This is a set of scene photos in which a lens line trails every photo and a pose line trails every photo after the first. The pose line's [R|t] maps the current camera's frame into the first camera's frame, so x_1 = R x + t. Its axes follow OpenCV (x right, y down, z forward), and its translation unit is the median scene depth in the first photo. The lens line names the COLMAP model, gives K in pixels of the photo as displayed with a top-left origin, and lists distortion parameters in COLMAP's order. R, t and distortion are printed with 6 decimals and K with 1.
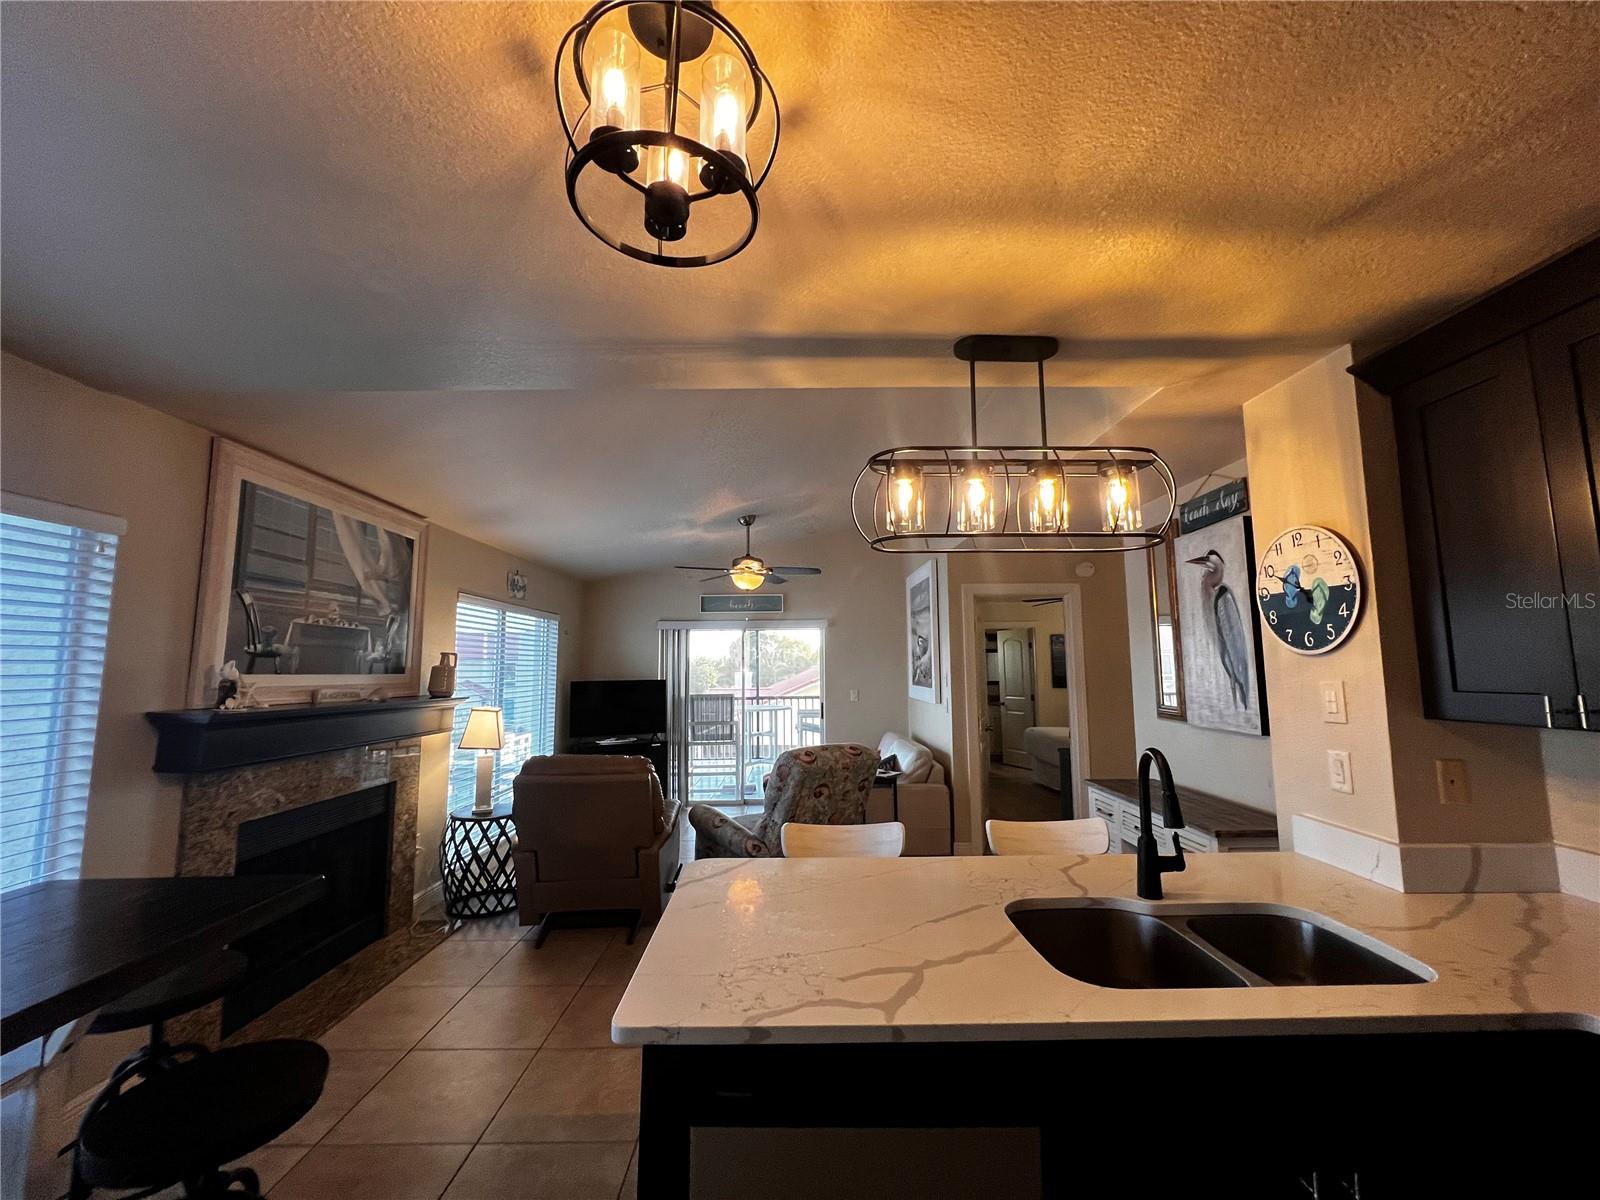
lens RADIAL K [[642.0, 0, 800.9], [0, 642.0, 598.1], [0, 0, 1]] dist [-0.000723, 0.000333]
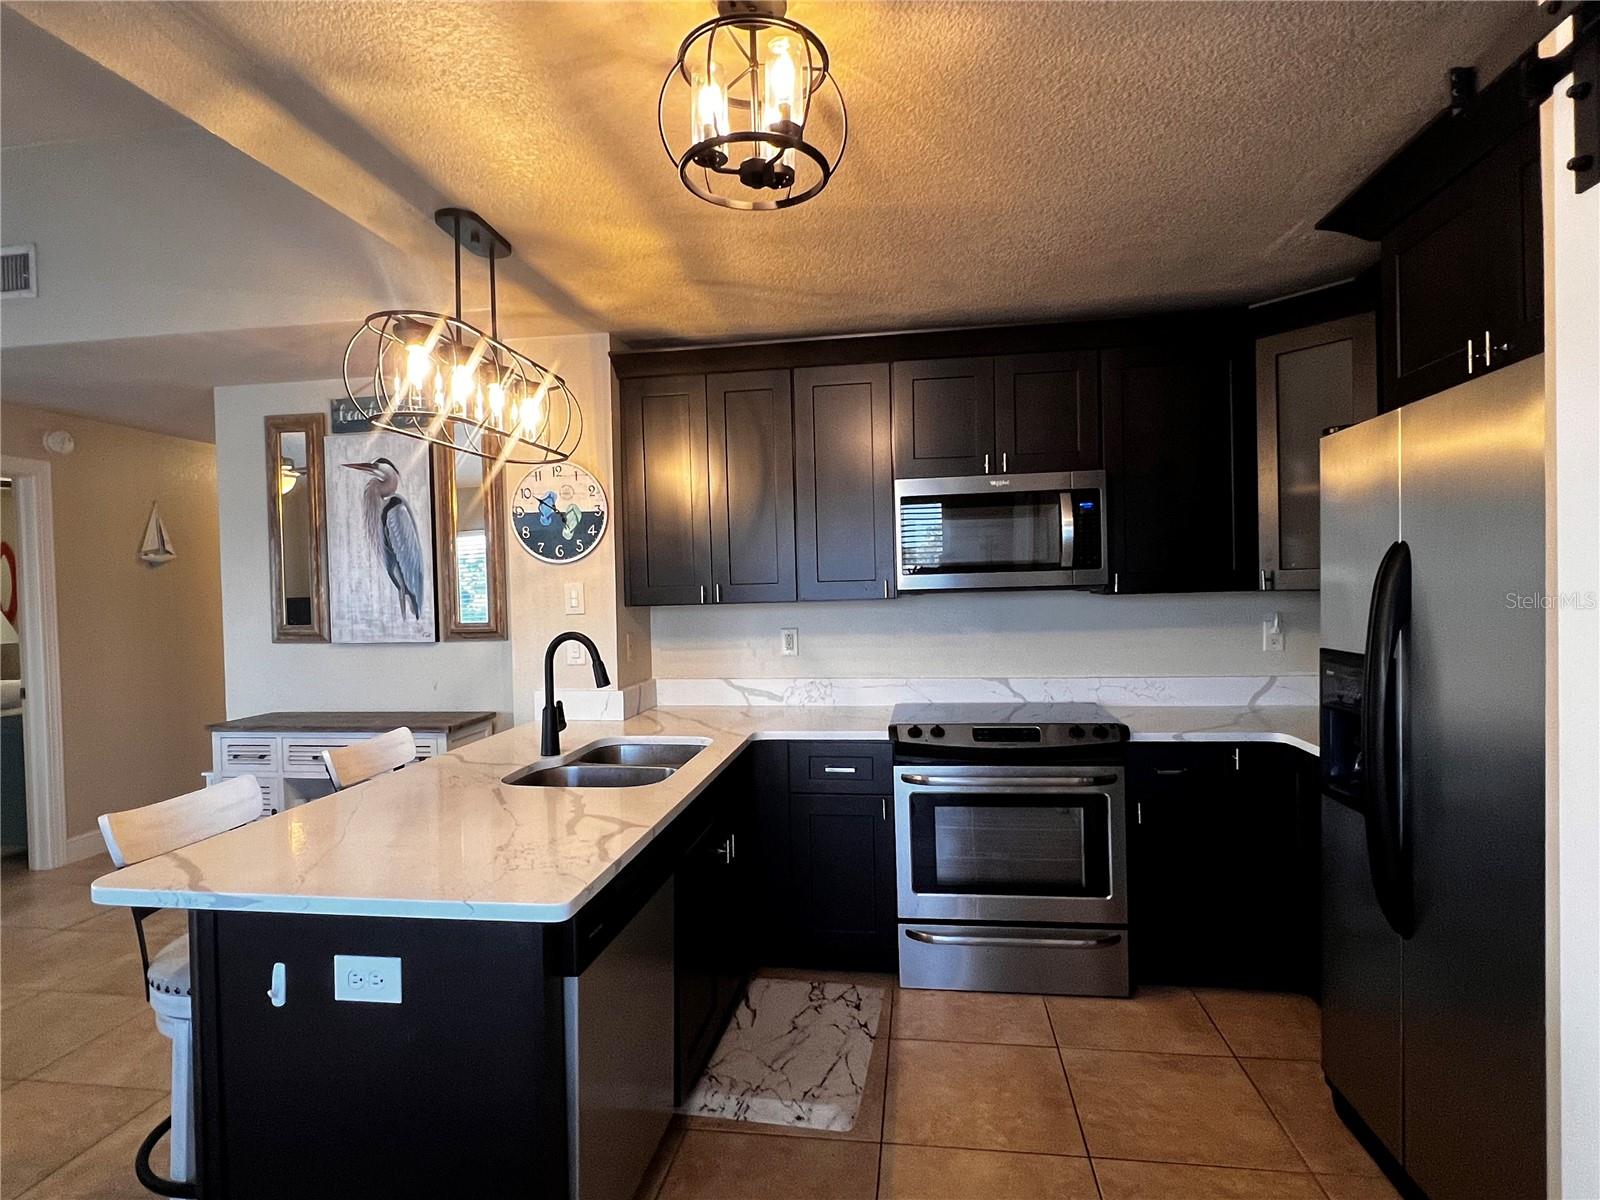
lens RADIAL K [[861.0, 0, 800.3], [0, 861.0, 602.2], [0, 0, 1]] dist [0.001749, 0.000326]
pose [[0.154190, -0.018733, 0.987864, -0.613175], [-0.083624, 0.995985, 0.031940, 0.052441], [-0.984496, -0.087534, 0.152005, 0.192987]]
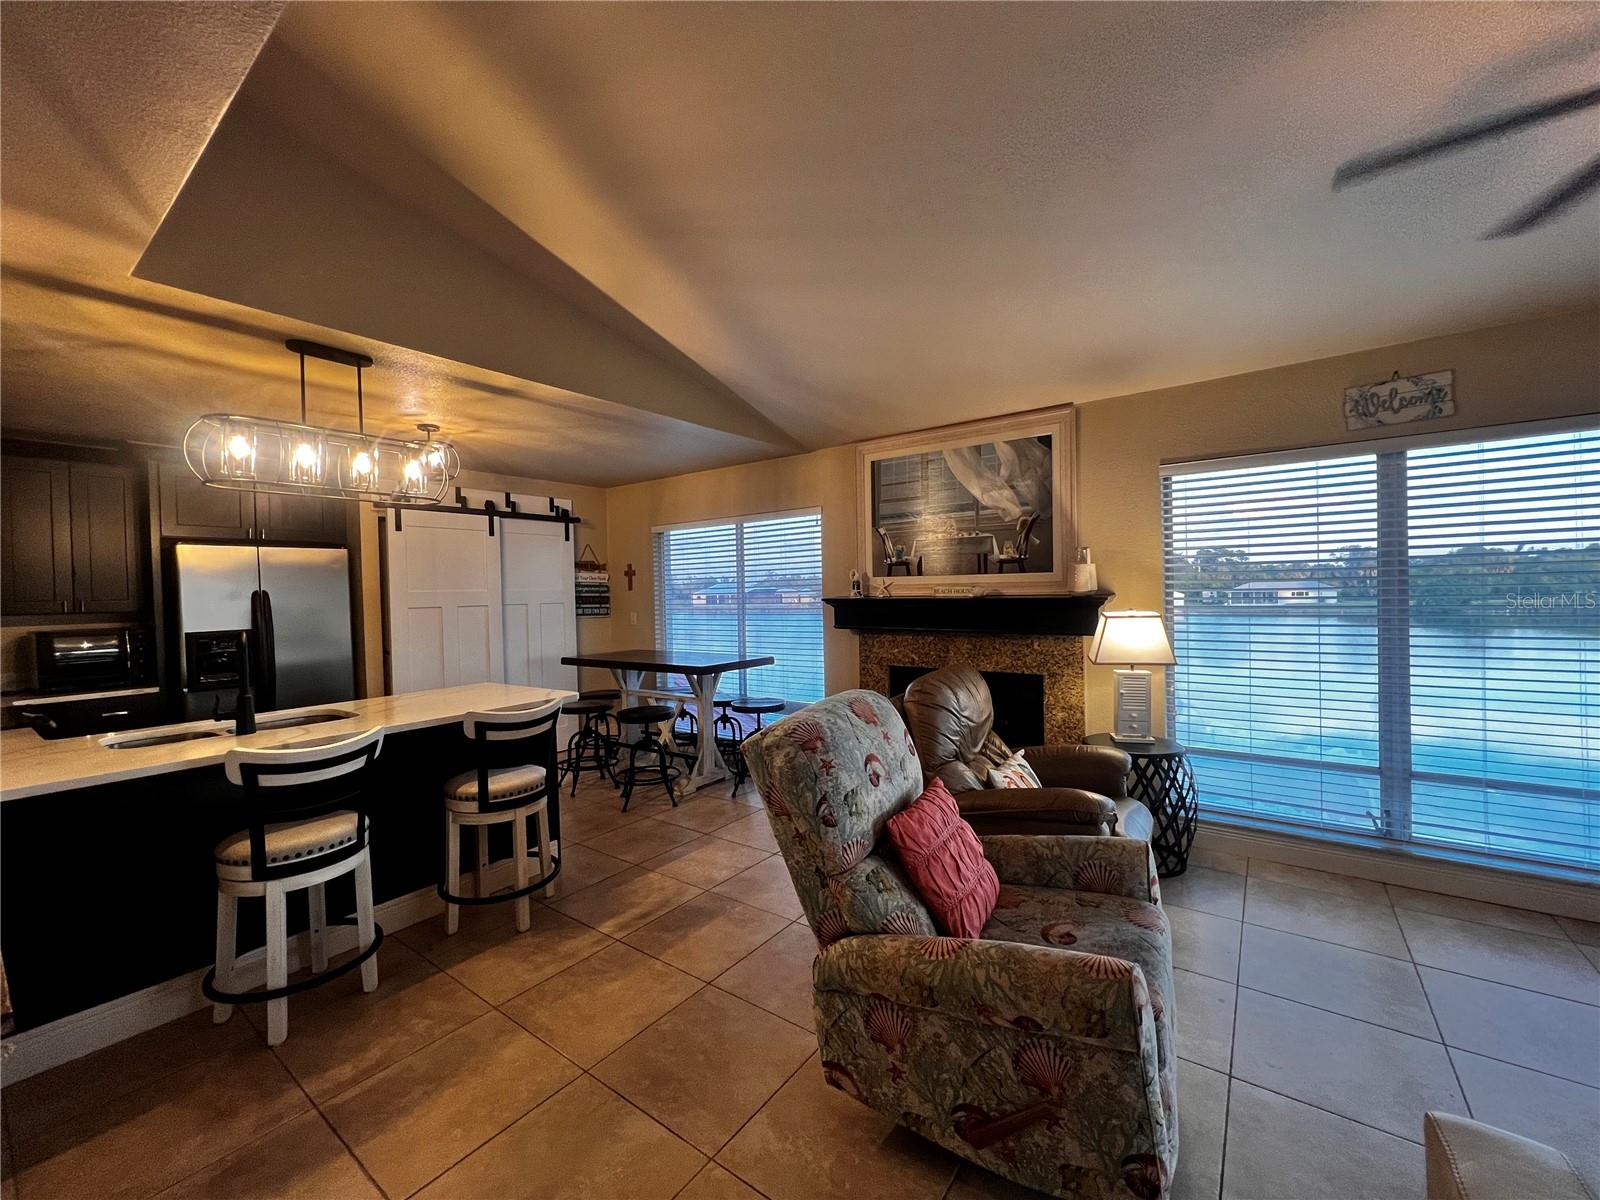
lens RADIAL K [[642.0, 0, 800.9], [0, 642.0, 598.1], [0, 0, 1]] dist [-0.000723, 0.000333]
pose [[-0.599609, 0.027843, -0.799808, 0.585072], [0.111908, 0.992493, -0.049346, 0.230090], [0.792430, -0.119093, -0.598224, 1.806701]]
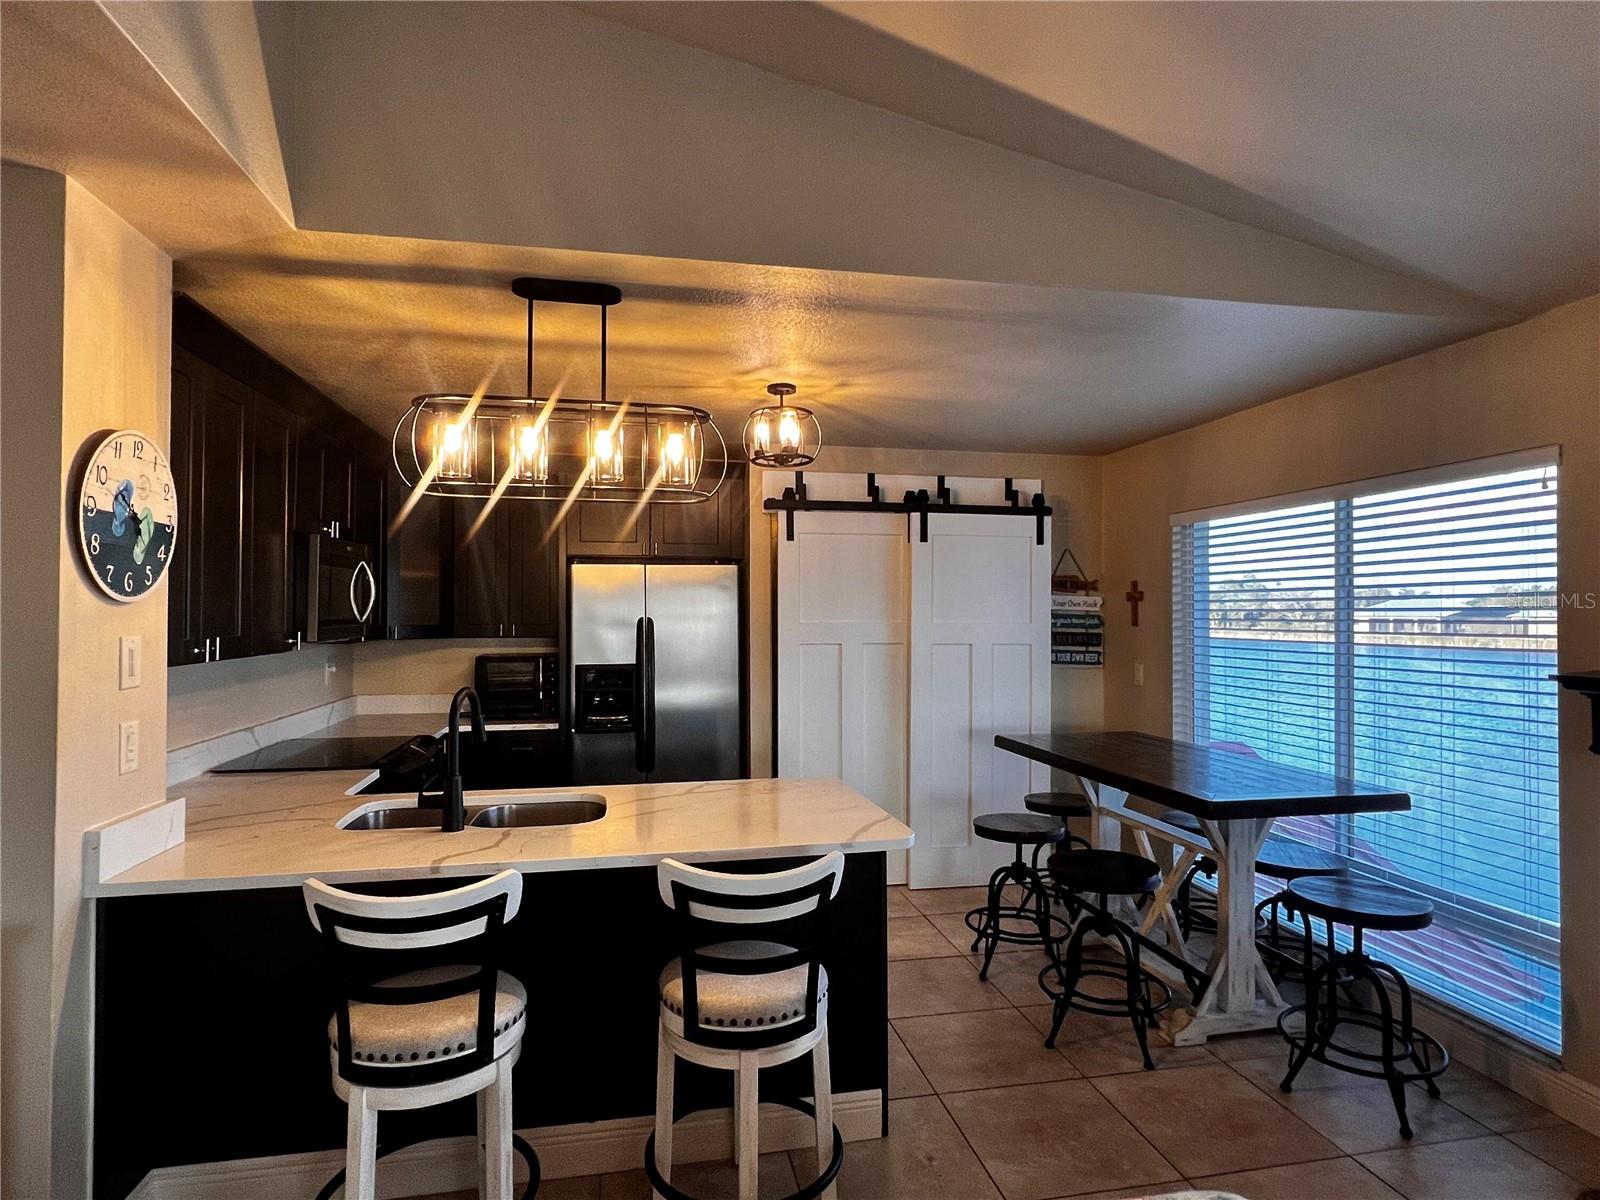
lens RADIAL K [[861.0, 0, 800.3], [0, 861.0, 602.2], [0, 0, 1]] dist [0.001749, 0.000326]
pose [[-0.981541, 0.000719, -0.191248, 0.155242], [0.023383, 0.992942, -0.116275, 0.166462], [0.189815, -0.118600, -0.974630, 1.586021]]
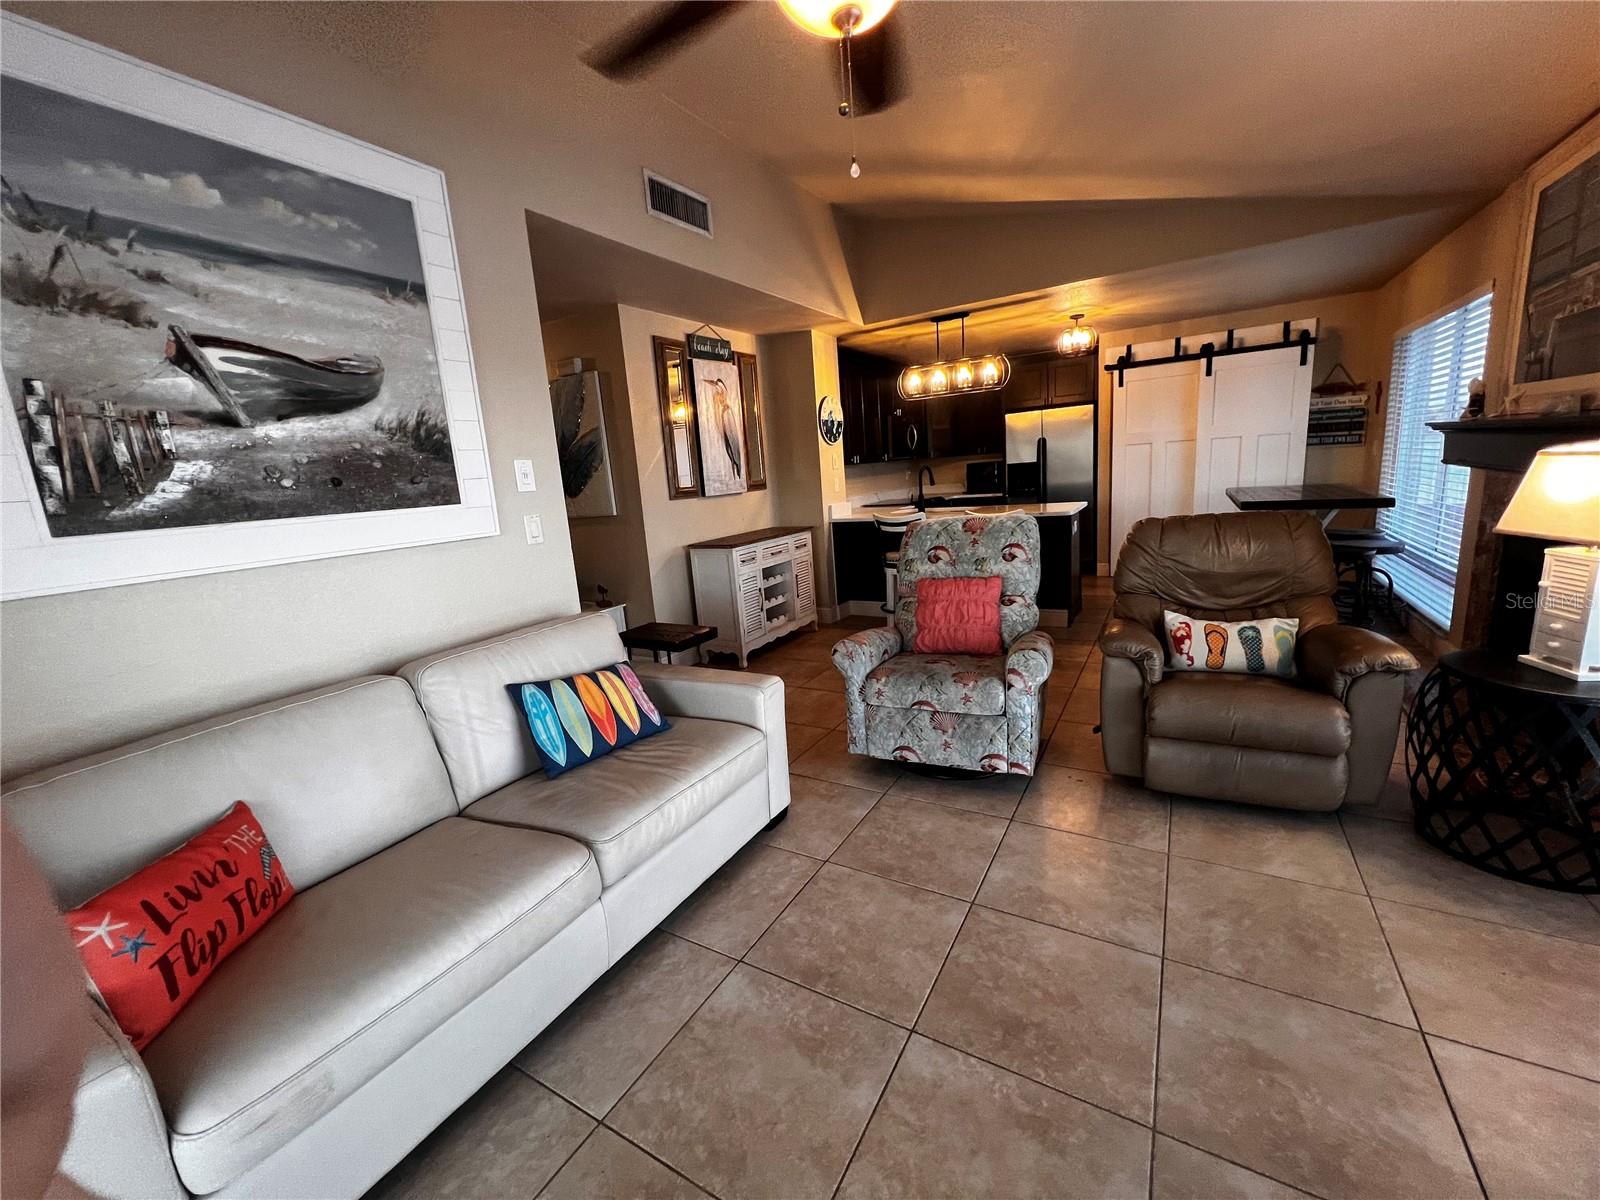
lens RADIAL K [[641.8, 0, 794.6], [0, 641.8, 595.8], [0, 0, 1]] dist [-0.000762, 0.000038]
pose [[-0.848862, -0.033943, 0.527524, -0.401244], [0.021514, 0.994891, 0.098635, 0.340039], [-0.528177, 0.095077, -0.843795, 2.572964]]
